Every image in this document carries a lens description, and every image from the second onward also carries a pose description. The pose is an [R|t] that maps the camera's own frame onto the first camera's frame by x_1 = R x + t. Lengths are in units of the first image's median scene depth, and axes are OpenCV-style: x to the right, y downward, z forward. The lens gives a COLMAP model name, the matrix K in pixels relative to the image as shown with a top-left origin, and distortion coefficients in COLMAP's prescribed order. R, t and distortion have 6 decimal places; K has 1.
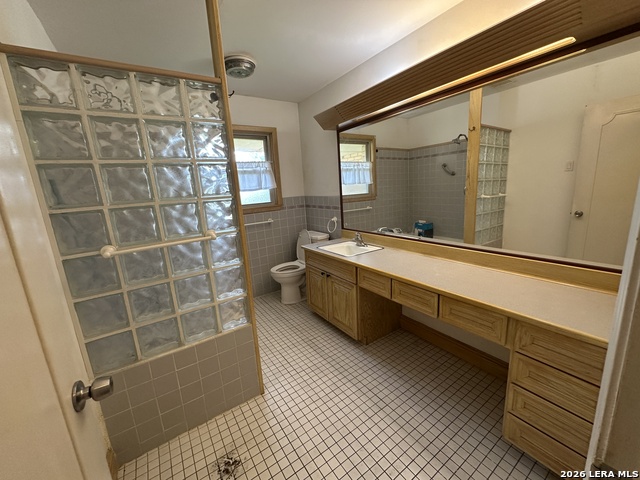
lens RADIAL K [[256.7, 0, 320.0], [0, 256.7, 239.7], [0, 0, 1]] dist [0.002315, -0.000126]
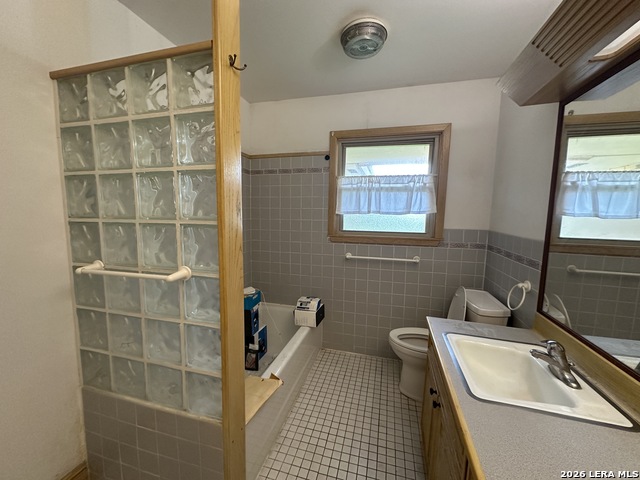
lens RADIAL K [[256.7, 0, 320.9], [0, 256.7, 240.1], [0, 0, 1]] dist [0.002315, -0.000126]
pose [[0.648134, 0.157212, -0.745122, 0.149913], [-0.208375, 0.977729, 0.025037, -0.092831], [0.732463, 0.139037, 0.666458, 0.367517]]
